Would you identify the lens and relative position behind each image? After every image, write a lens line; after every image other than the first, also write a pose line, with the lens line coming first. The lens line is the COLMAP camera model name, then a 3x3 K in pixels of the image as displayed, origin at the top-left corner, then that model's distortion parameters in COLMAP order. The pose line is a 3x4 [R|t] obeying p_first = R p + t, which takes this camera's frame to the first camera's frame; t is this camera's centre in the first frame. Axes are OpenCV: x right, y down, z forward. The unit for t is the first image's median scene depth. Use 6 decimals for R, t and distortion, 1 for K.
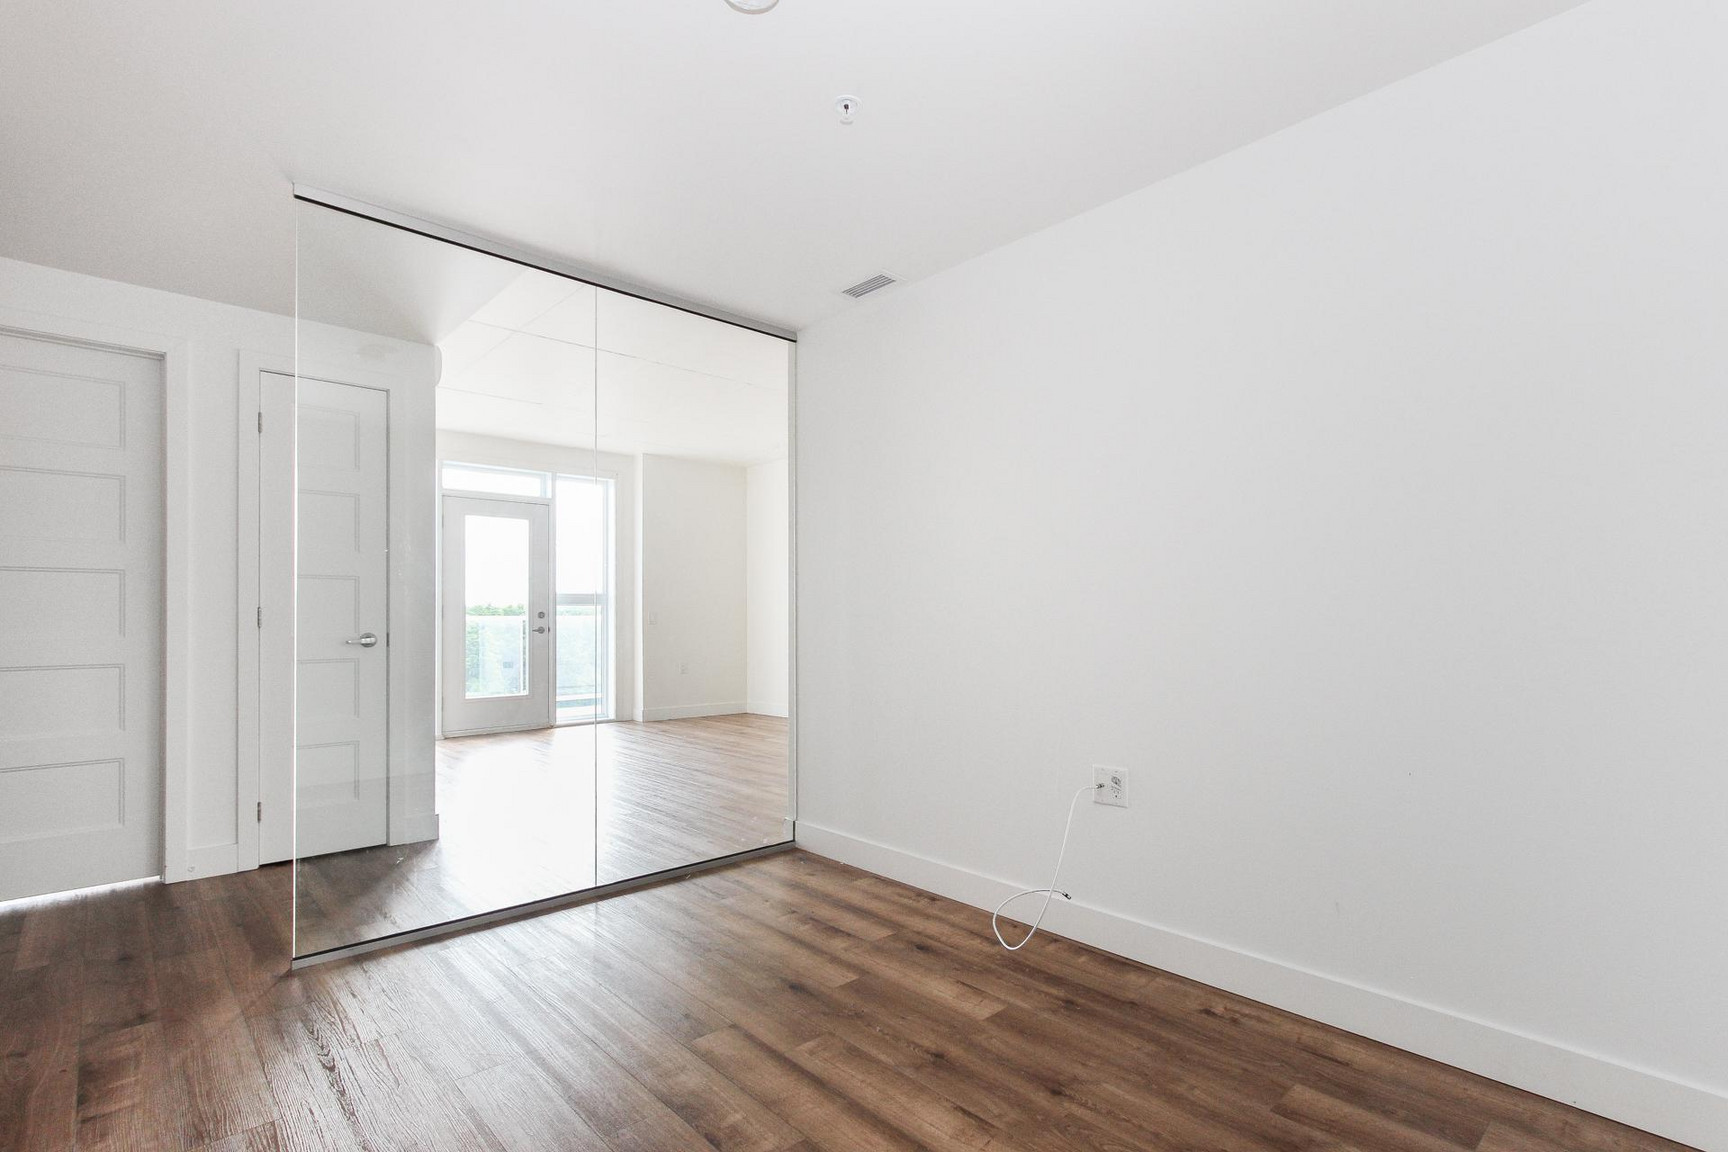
lens RADIAL K [[849.7, 0, 865.7], [0, 849.7, 613.0], [0, 0, 1]] dist [0.002962, 0.000990]
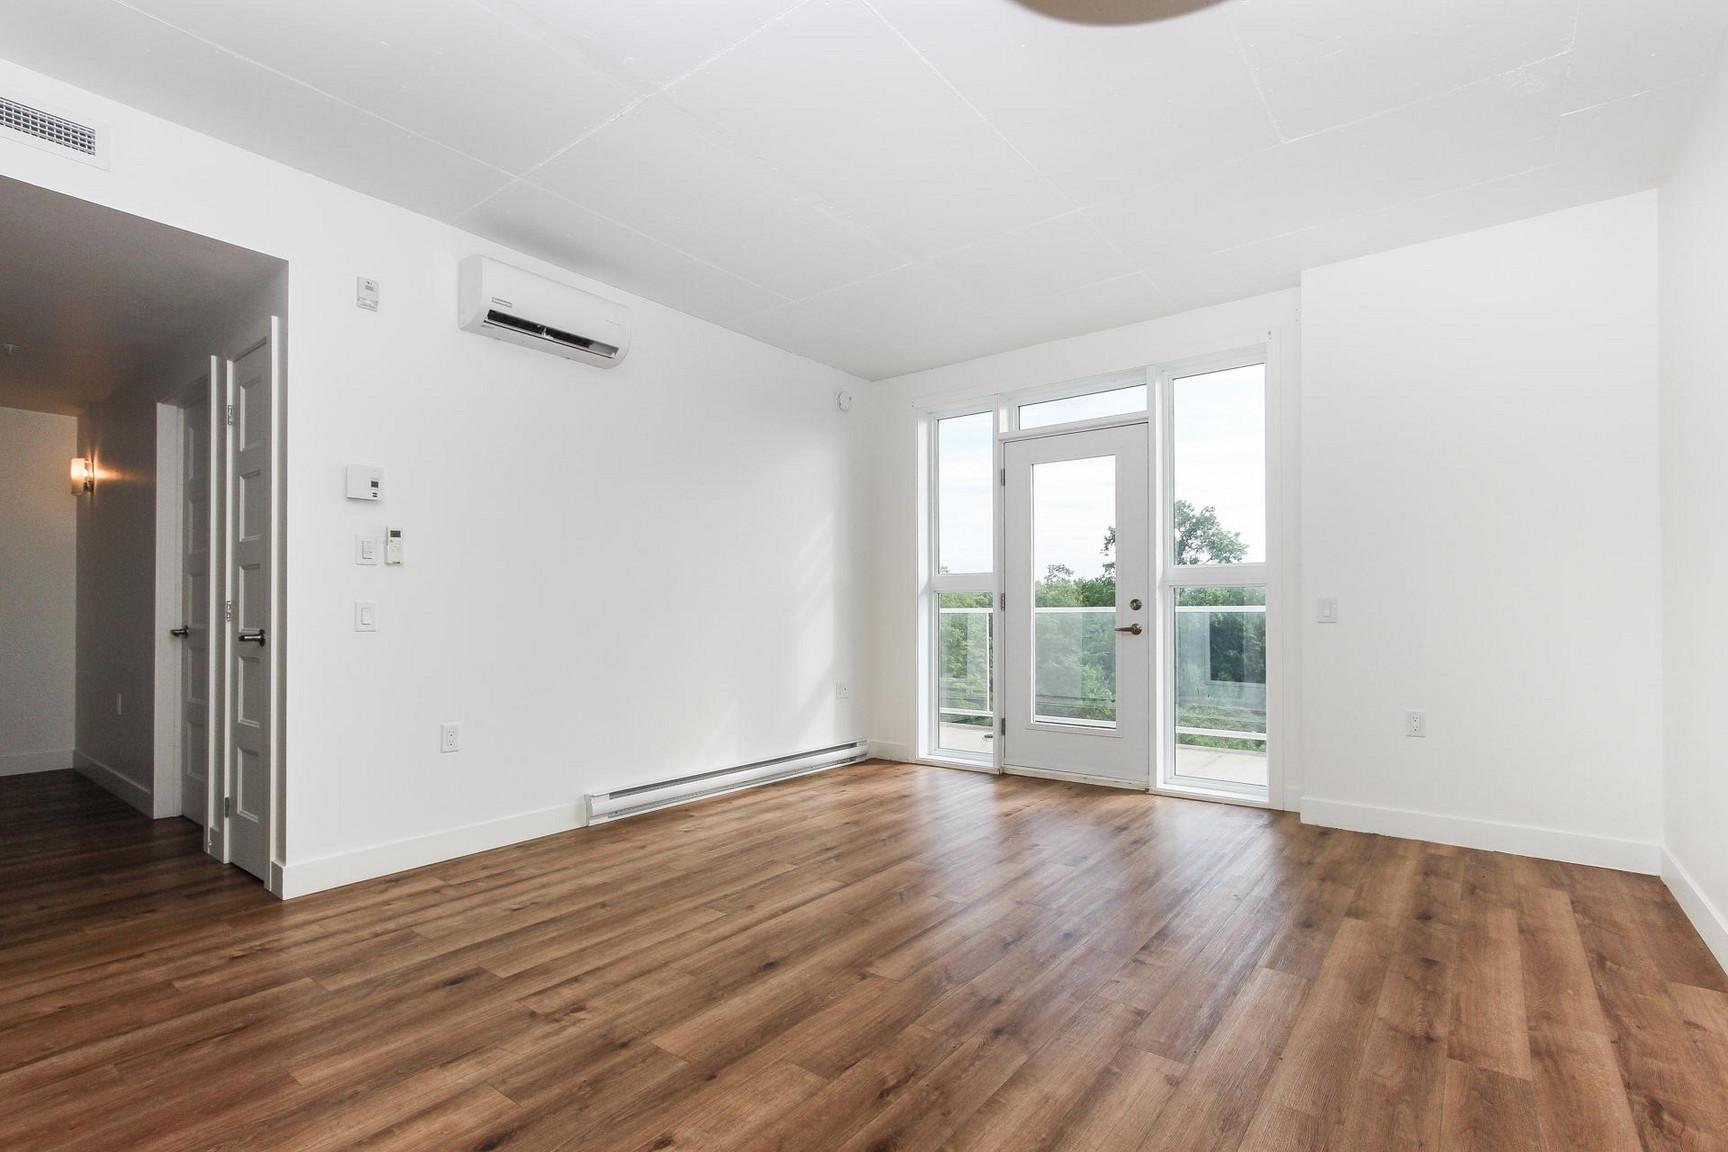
lens RADIAL K [[800.5, 0, 859.8], [0, 800.5, 603.5], [0, 0, 1]] dist [0.001940, 0.000885]
pose [[0.174979, -0.006156, -0.984553, 0.156500], [0.010810, 0.999932, -0.004331, 0.001640], [0.984513, -0.009885, 0.175034, 0.702445]]
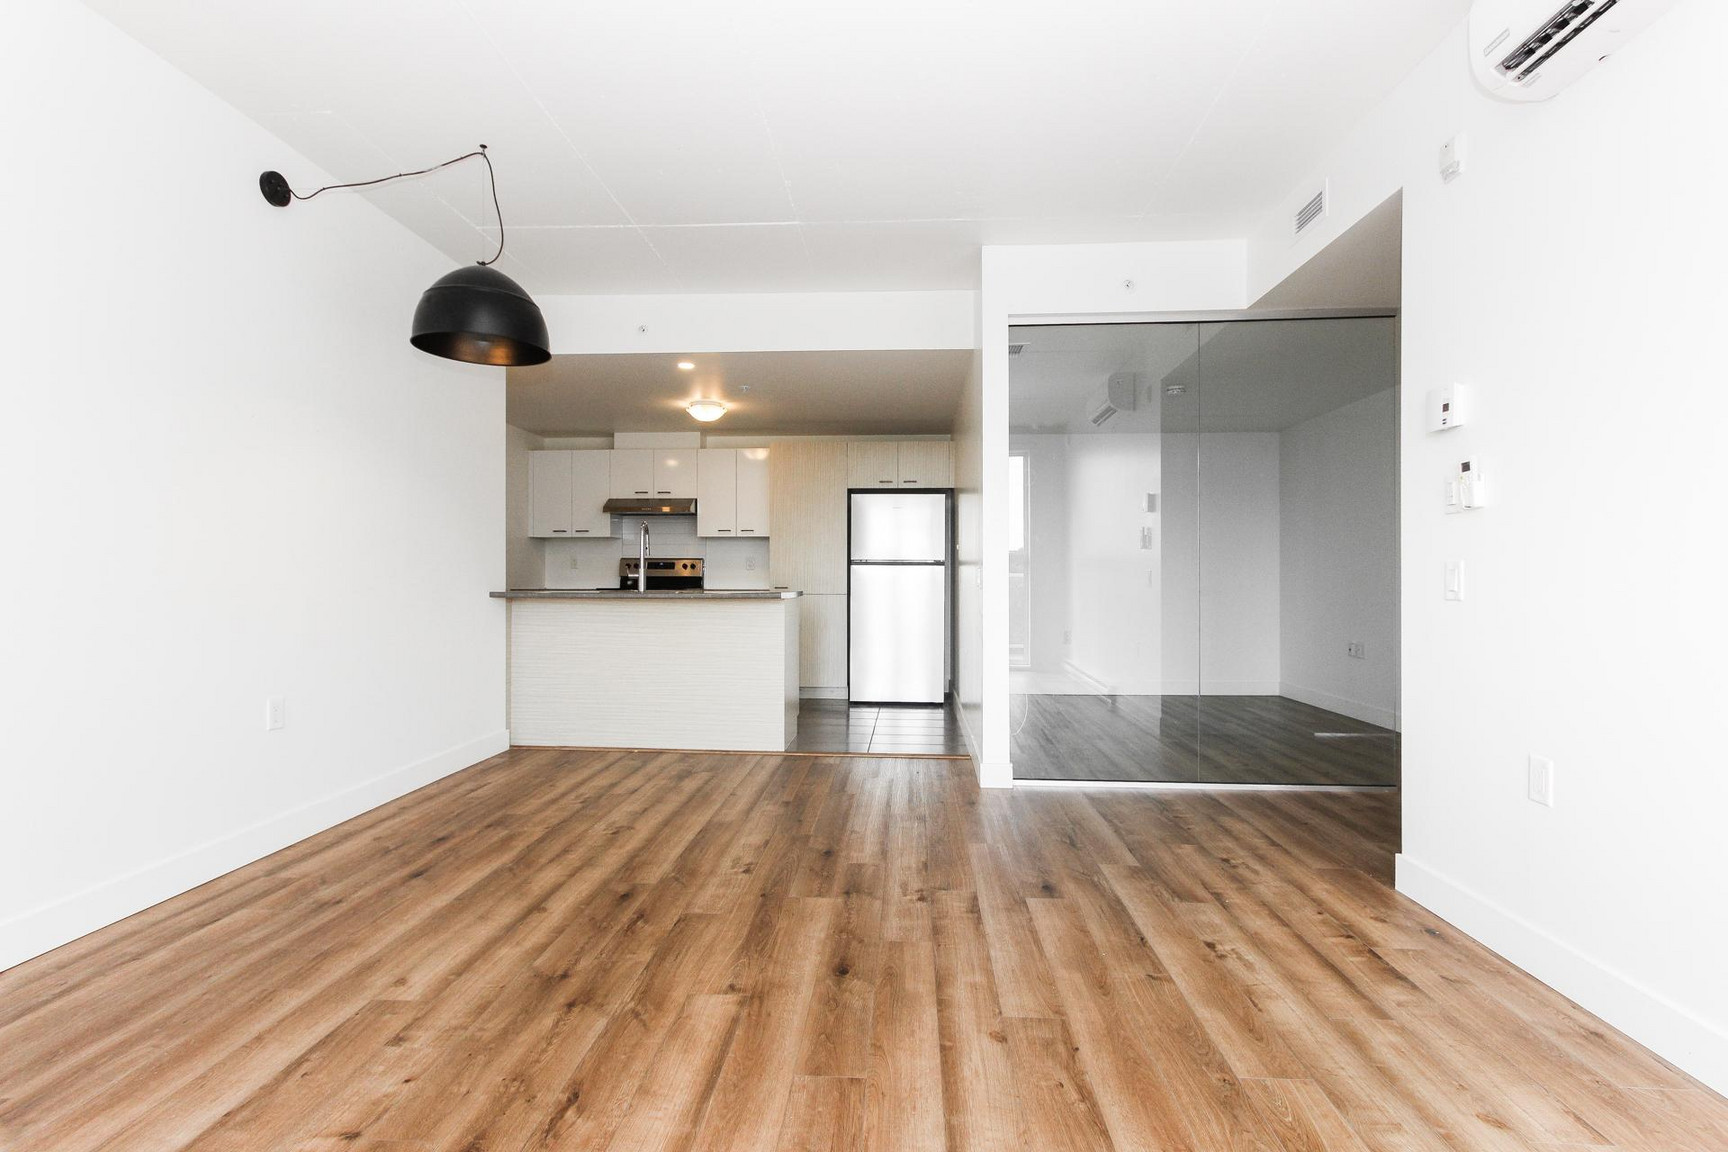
lens RADIAL K [[806.7, 0, 872.8], [0, 806.7, 576.4], [0, 0, 1]] dist [0.002872, 0.000368]
pose [[-0.713645, 0.005056, 0.700490, -0.334784], [-0.003871, 0.999930, -0.011162, 0.006224], [-0.700497, -0.010677, -0.713575, 0.904210]]
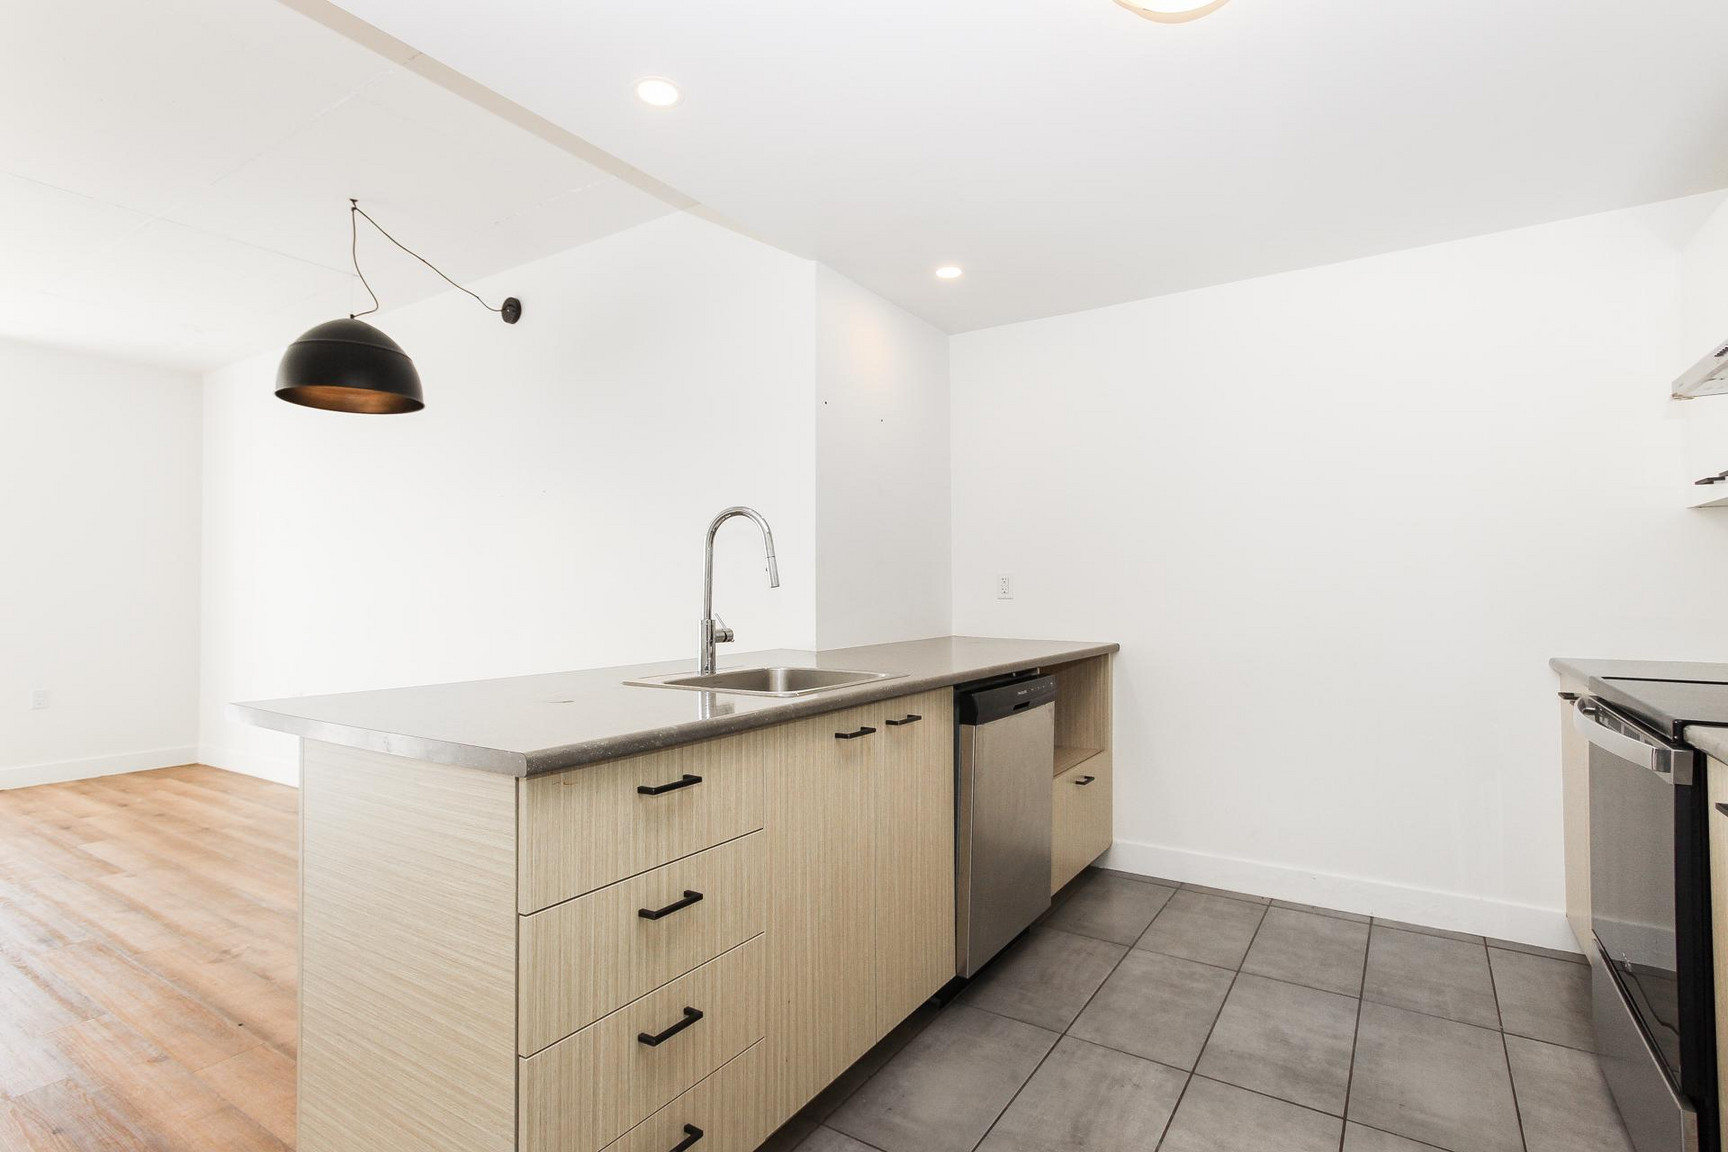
lens RADIAL K [[831.9, 0, 870.1], [0, 831.9, 574.8], [0, 0, 1]] dist [0.002523, 0.000423]
pose [[0.961487, 0.005421, 0.274797, 0.198092], [-0.003289, 0.999961, -0.008218, -0.018324], [-0.274831, 0.006997, 0.961467, 0.310273]]
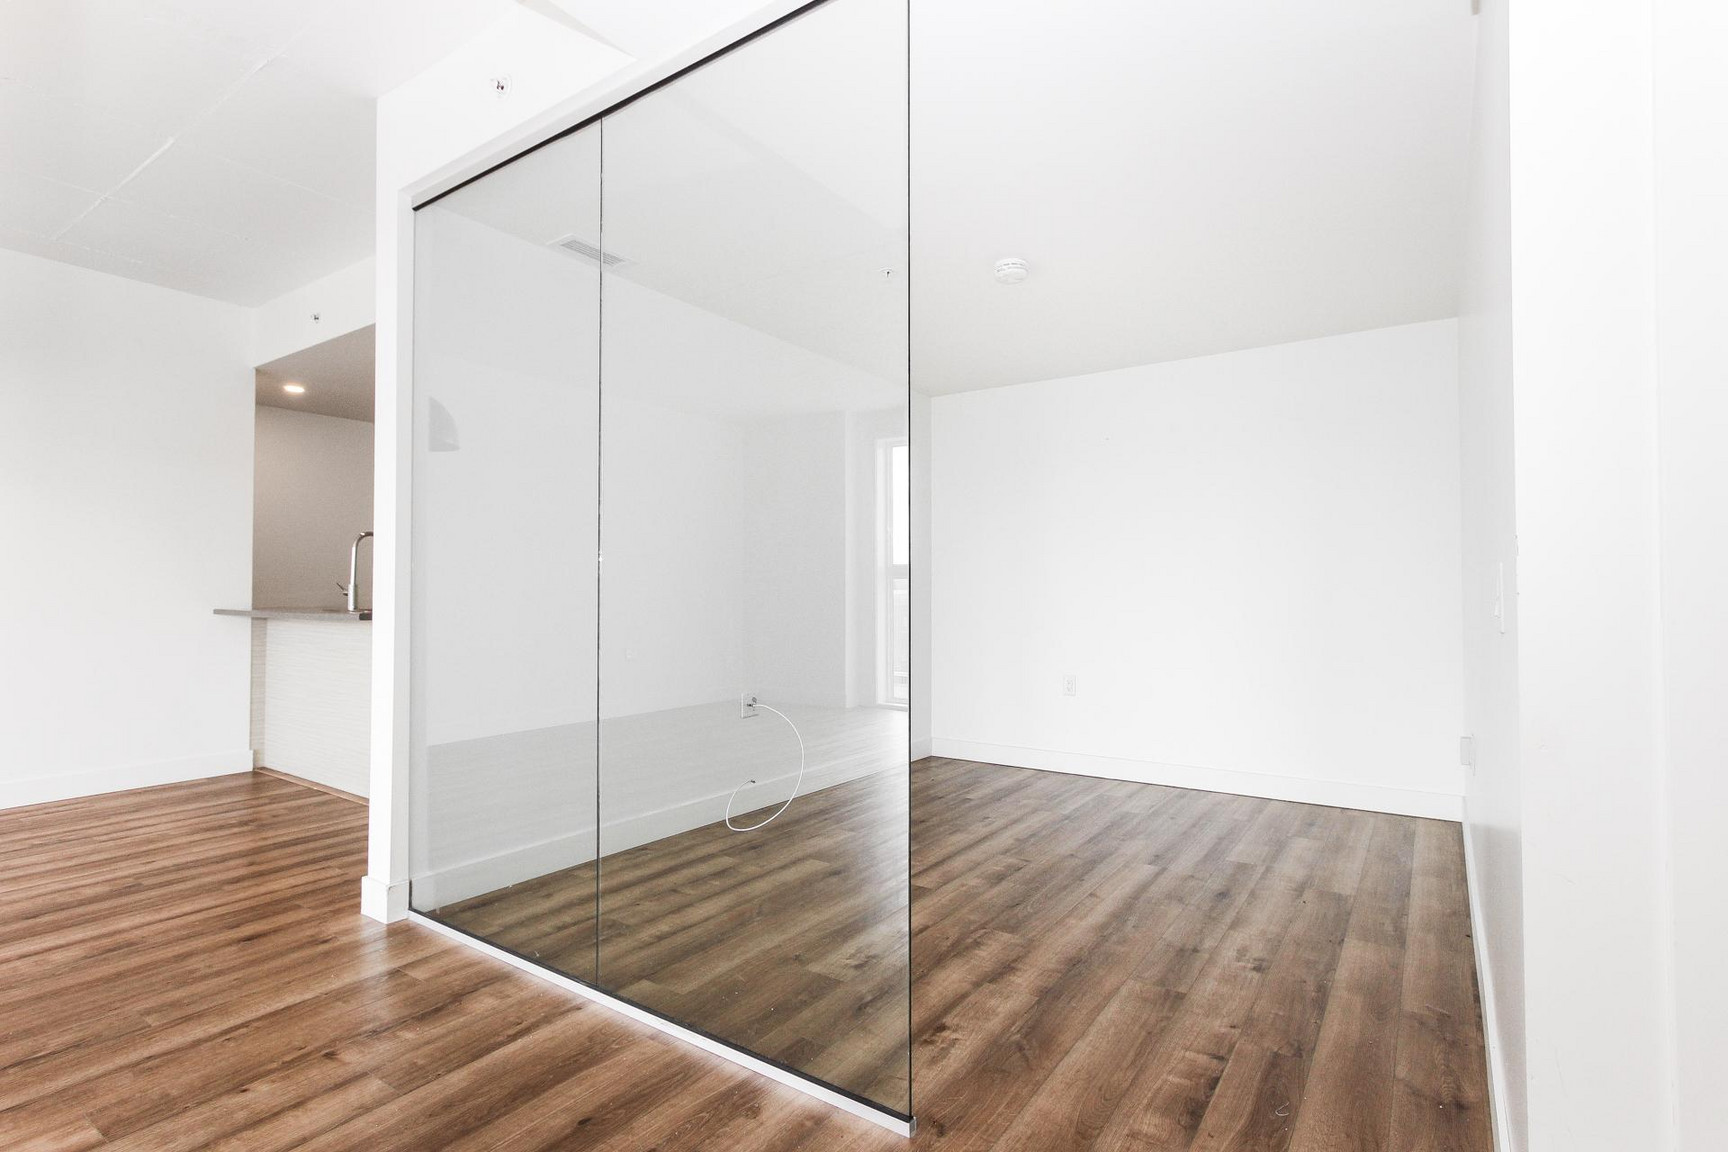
lens RADIAL K [[831.9, 0, 870.1], [0, 831.9, 574.8], [0, 0, 1]] dist [0.002523, 0.000423]
pose [[-0.238534, 0.023538, 0.970849, -0.413996], [-0.007681, 0.999629, -0.026123, 0.000465], [-0.971104, -0.013688, -0.238265, 0.378695]]
